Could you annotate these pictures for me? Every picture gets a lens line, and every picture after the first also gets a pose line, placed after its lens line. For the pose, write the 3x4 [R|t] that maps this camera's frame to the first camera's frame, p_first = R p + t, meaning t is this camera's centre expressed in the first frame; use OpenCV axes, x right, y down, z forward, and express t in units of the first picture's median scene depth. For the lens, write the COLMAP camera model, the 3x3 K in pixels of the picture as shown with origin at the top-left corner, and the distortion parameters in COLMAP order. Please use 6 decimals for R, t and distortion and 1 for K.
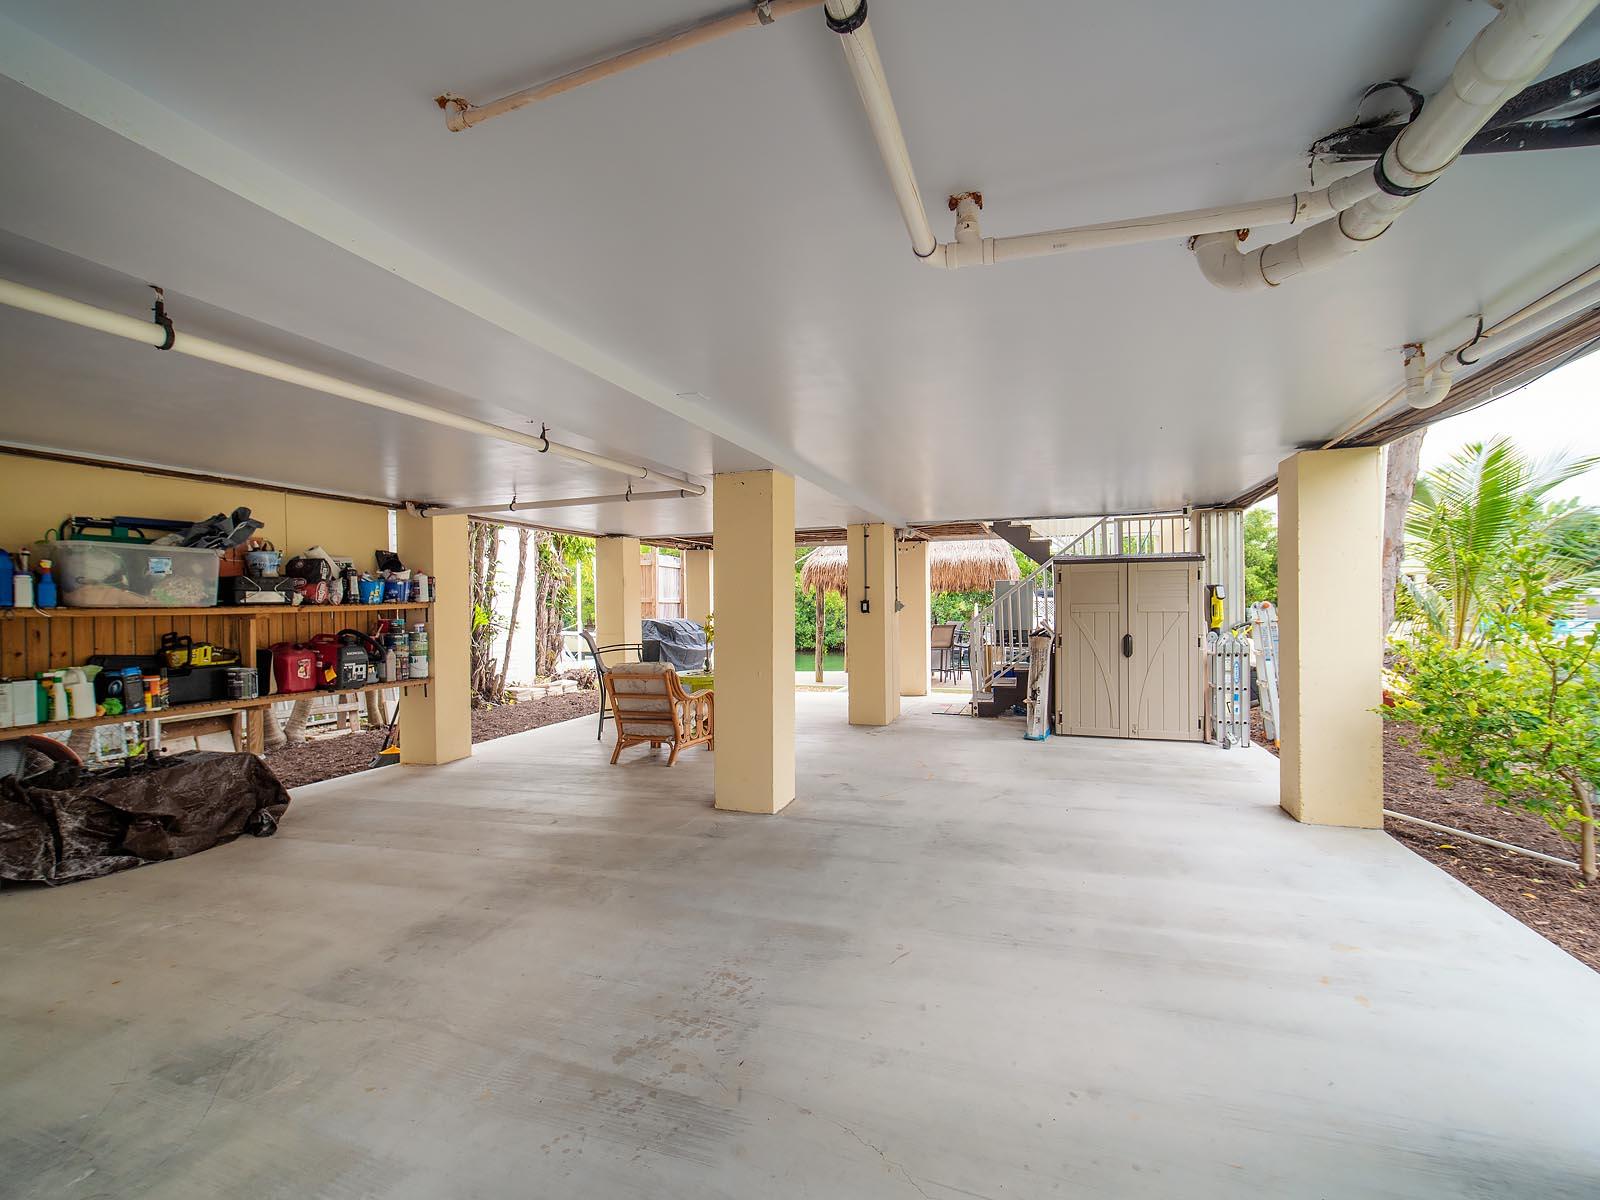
lens RADIAL K [[713.3, 0, 807.5], [0, 713.3, 602.3], [0, 0, 1]] dist [-0.001781, -0.001165]
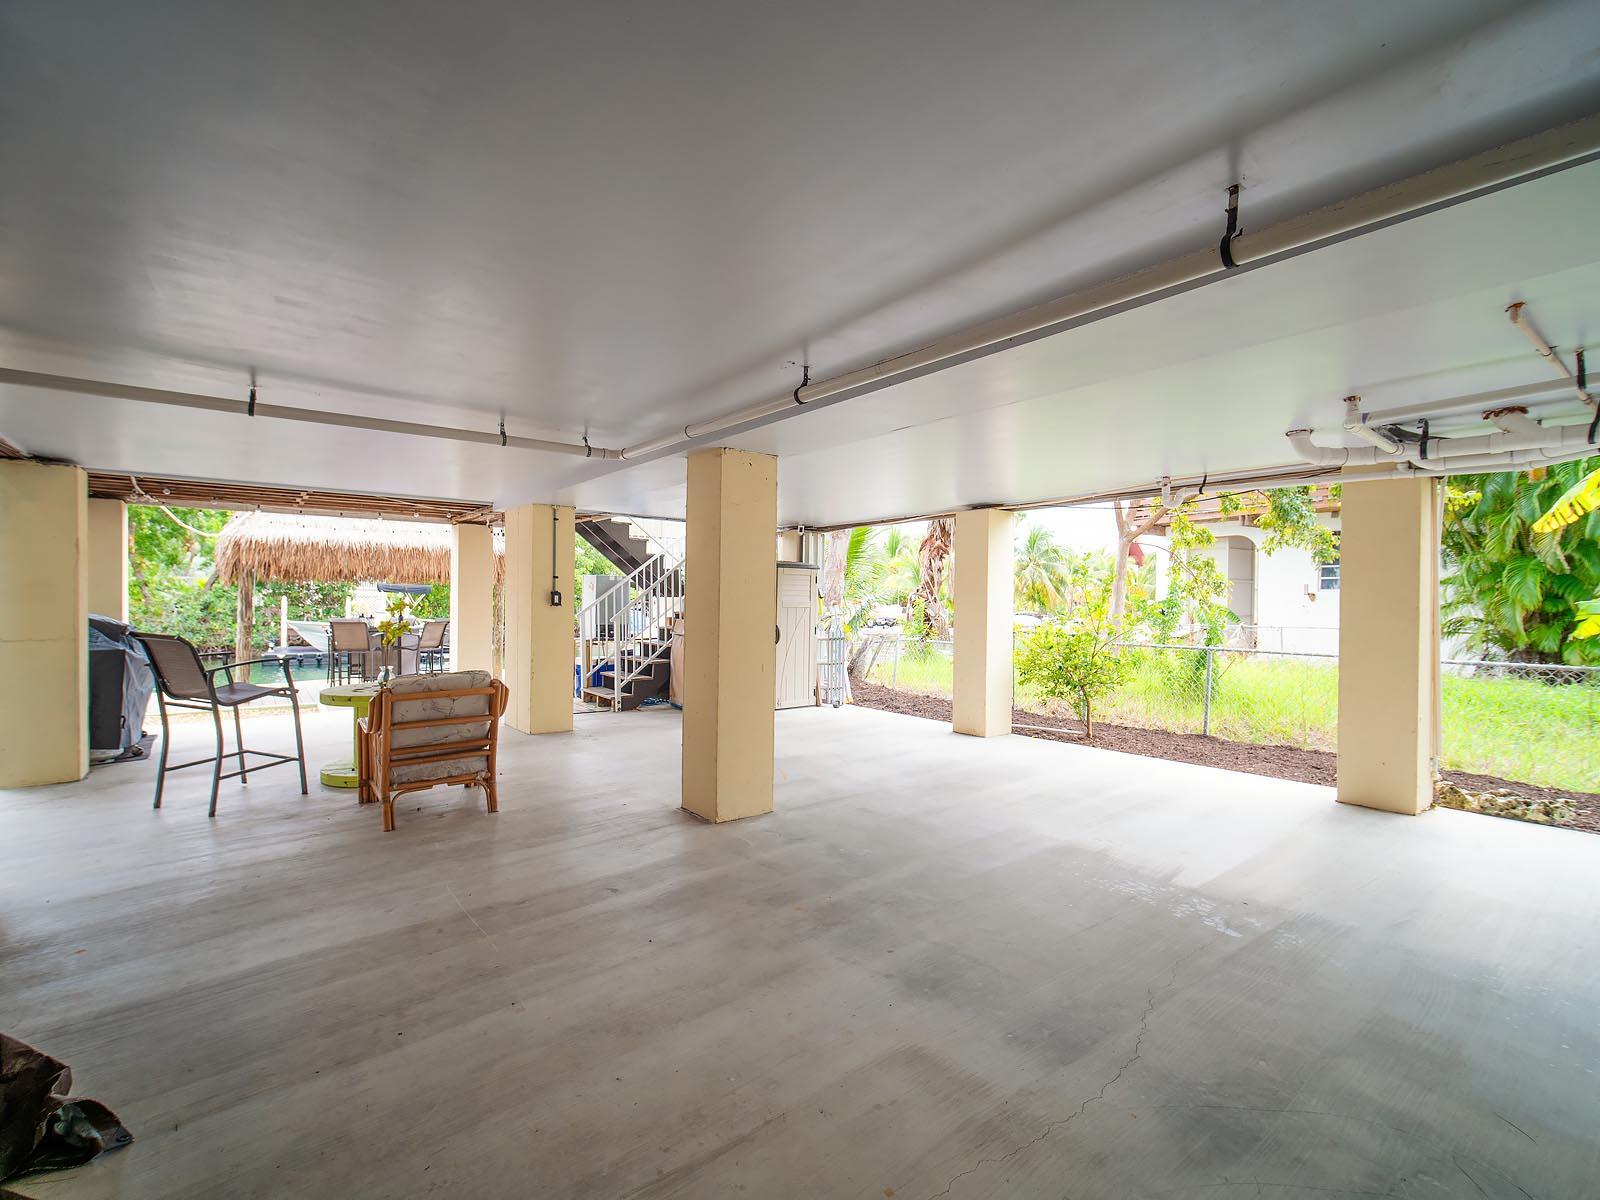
lens RADIAL K [[713.3, 0, 807.5], [0, 713.3, 602.3], [0, 0, 1]] dist [-0.001781, -0.001165]
pose [[0.540750, 0.015426, 0.841042, -0.908919], [-0.017310, 0.999824, -0.007208, 0.020905], [-0.841005, -0.010660, 0.540922, 0.475429]]
